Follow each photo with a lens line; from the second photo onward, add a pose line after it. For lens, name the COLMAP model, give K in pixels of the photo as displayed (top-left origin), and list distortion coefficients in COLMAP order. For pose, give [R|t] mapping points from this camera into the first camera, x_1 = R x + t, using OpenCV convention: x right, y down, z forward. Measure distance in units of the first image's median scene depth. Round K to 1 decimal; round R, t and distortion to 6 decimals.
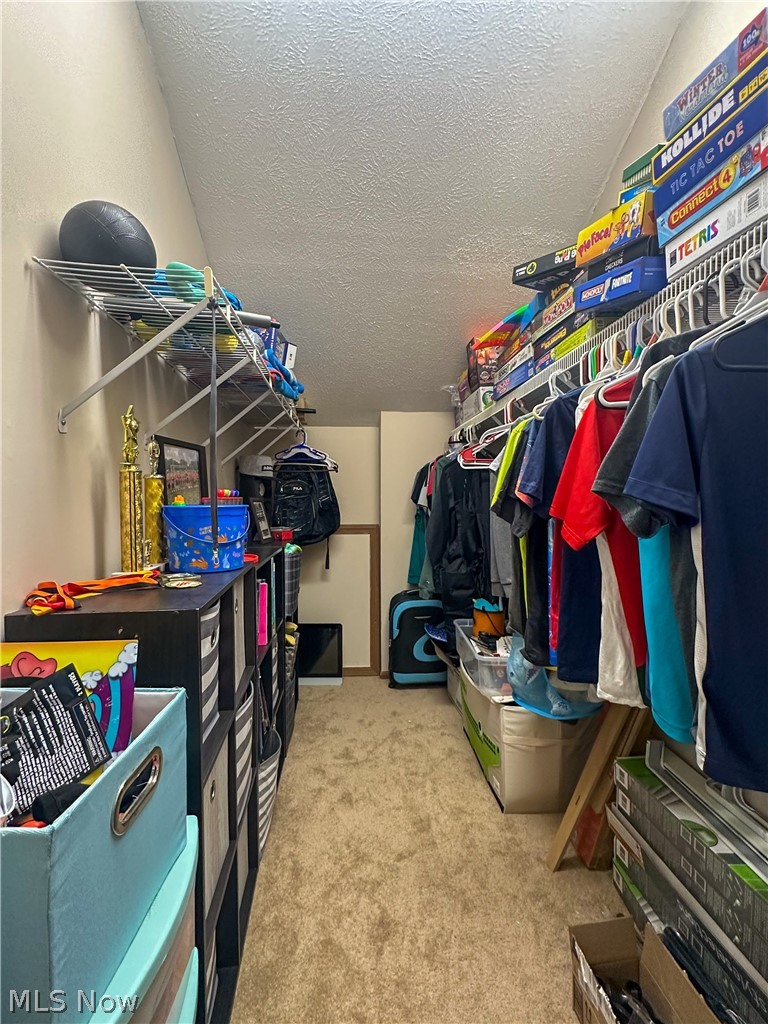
lens RADIAL K [[483.7, 0, 384.5], [0, 483.7, 497.0], [0, 0, 1]] dist [-0.003962, -0.000624]
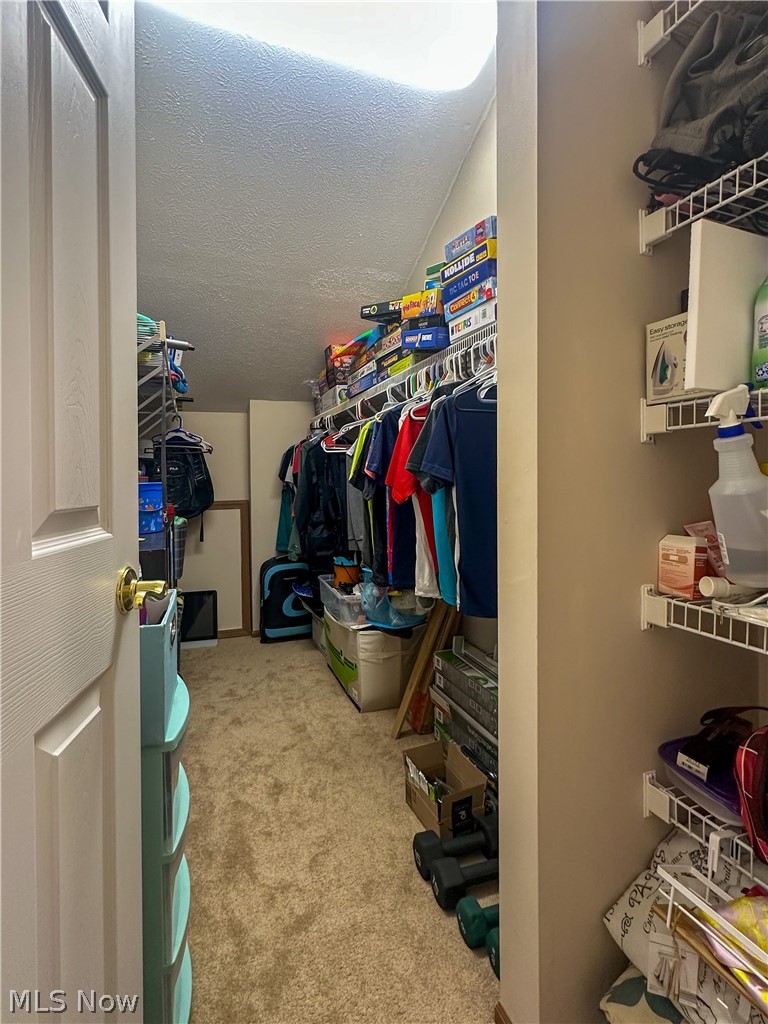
lens RADIAL K [[483.7, 0, 384.5], [0, 483.7, 497.0], [0, 0, 1]] dist [-0.003962, -0.000624]
pose [[0.954899, -0.026835, 0.295716, -0.079168], [0.013564, 0.998810, 0.046838, 0.002717], [-0.296621, -0.040715, 0.954127, -0.308081]]
